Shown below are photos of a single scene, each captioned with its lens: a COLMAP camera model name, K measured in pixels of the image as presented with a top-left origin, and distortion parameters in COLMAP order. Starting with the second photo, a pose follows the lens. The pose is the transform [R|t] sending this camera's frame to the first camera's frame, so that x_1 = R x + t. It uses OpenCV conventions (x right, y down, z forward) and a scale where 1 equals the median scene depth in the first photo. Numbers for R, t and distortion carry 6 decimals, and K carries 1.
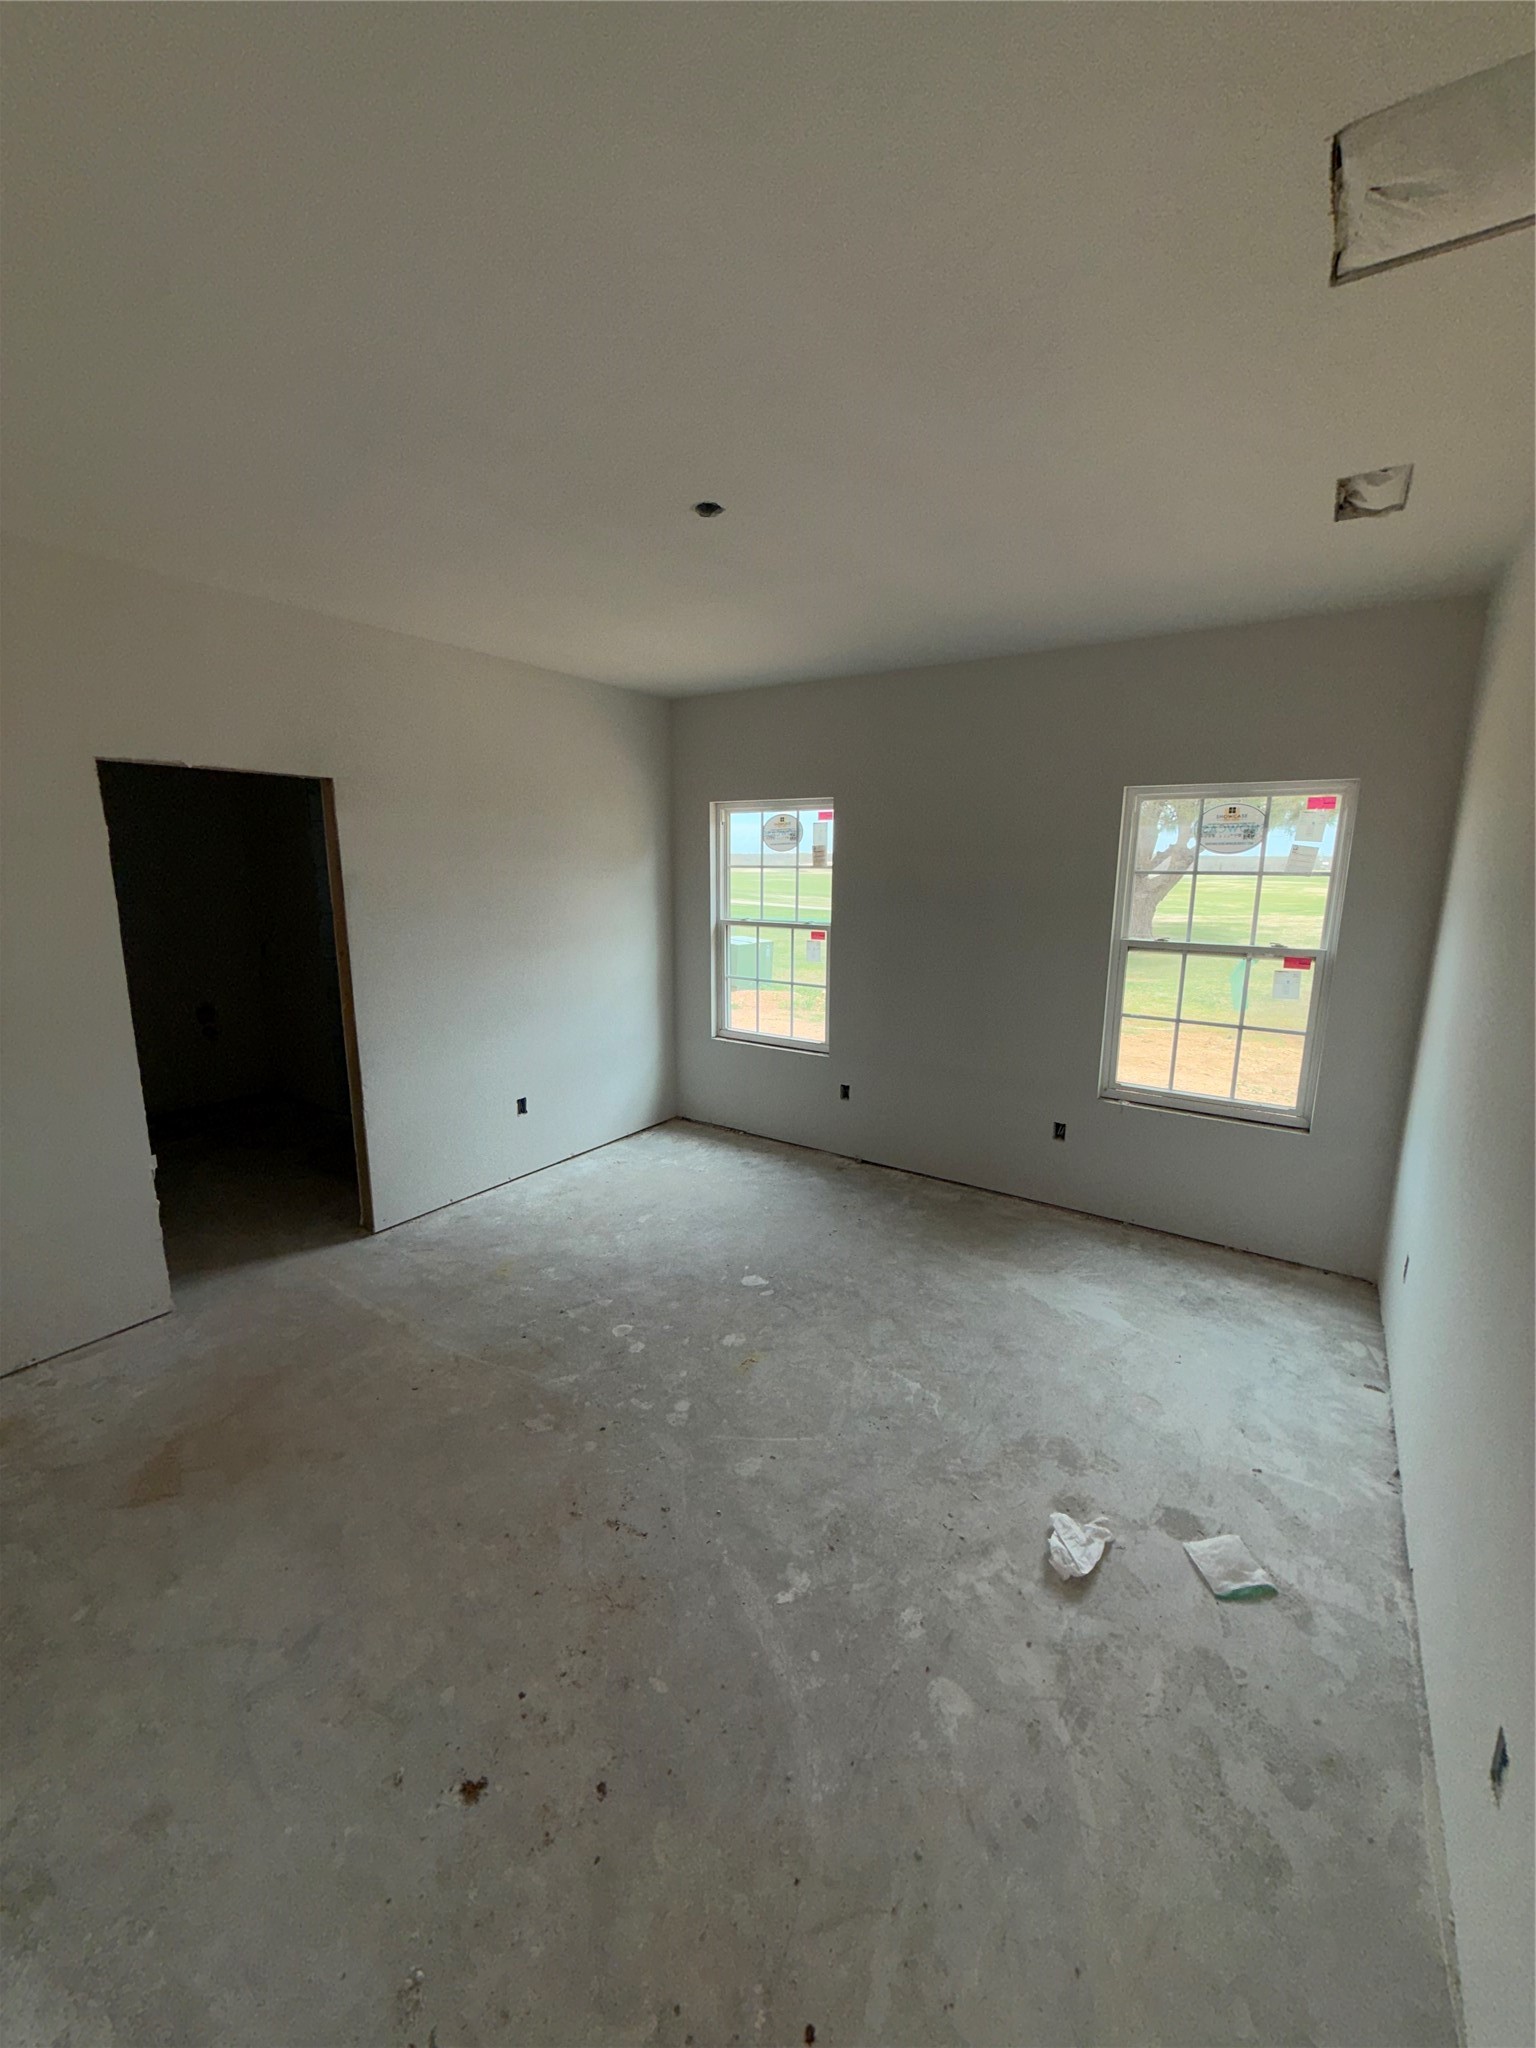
lens RADIAL K [[811.7, 0, 767.6], [0, 811.7, 1024.6], [0, 0, 1]] dist [0.000429, -0.000008]
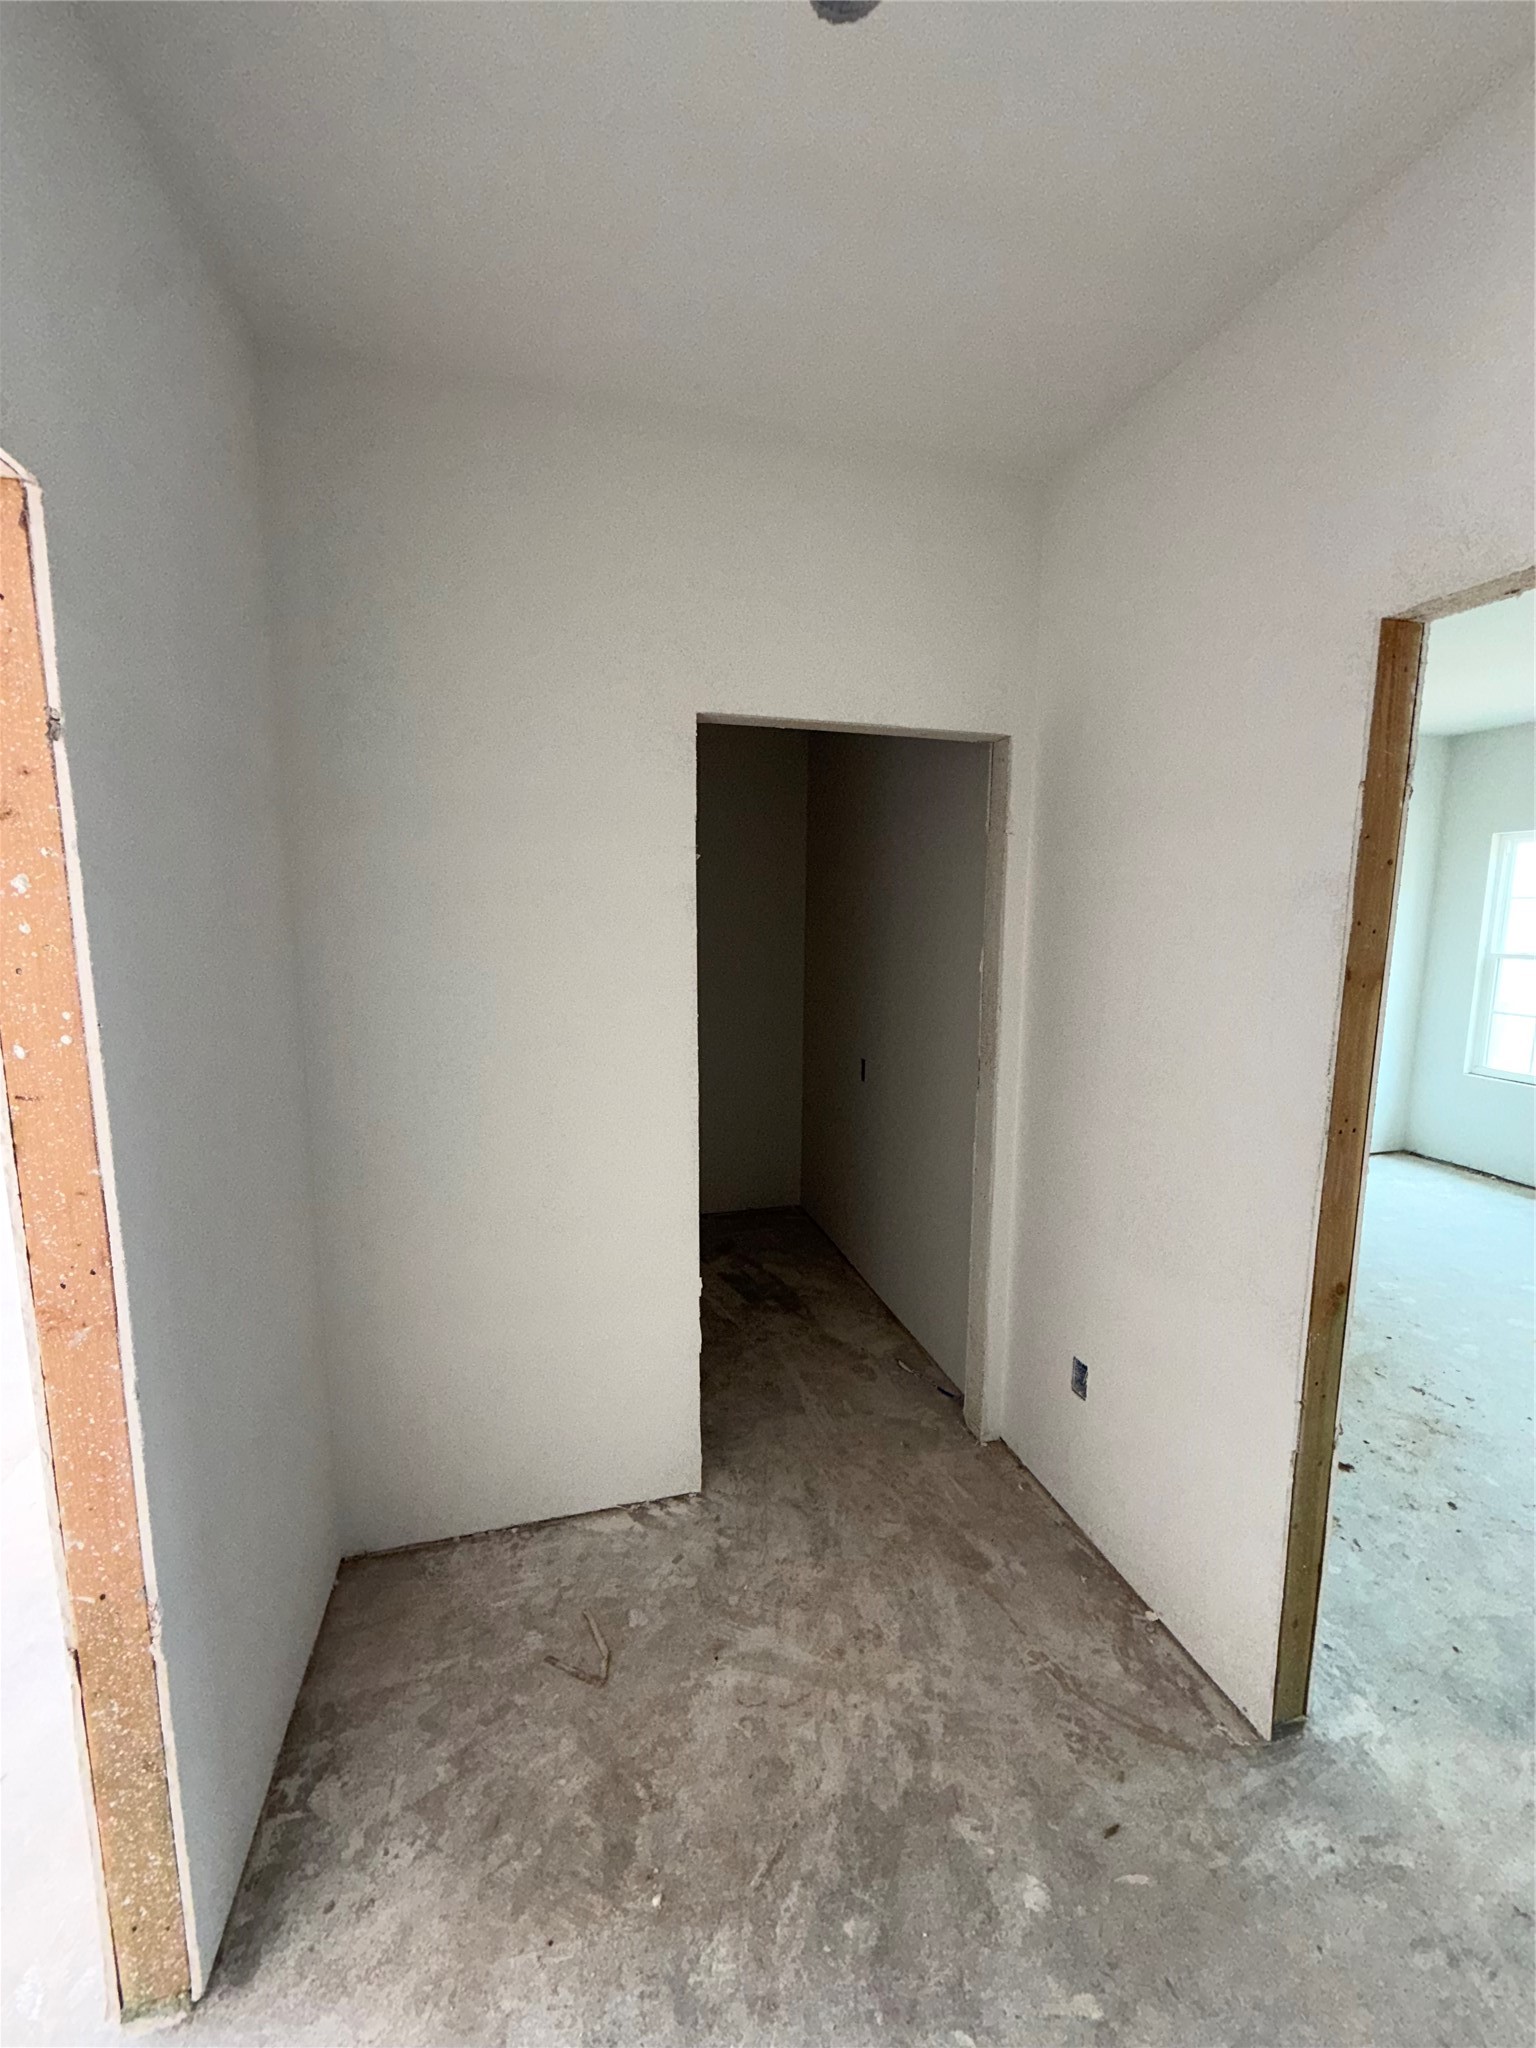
lens RADIAL K [[811.7, 0, 763.8], [0, 811.7, 1018.2], [0, 0, 1]] dist [0.000429, -0.000008]
pose [[0.754969, 0.085728, -0.650133, -0.078152], [-0.126508, 0.991835, -0.016122, 0.075685], [0.643442, 0.094419, 0.759650, -0.293428]]
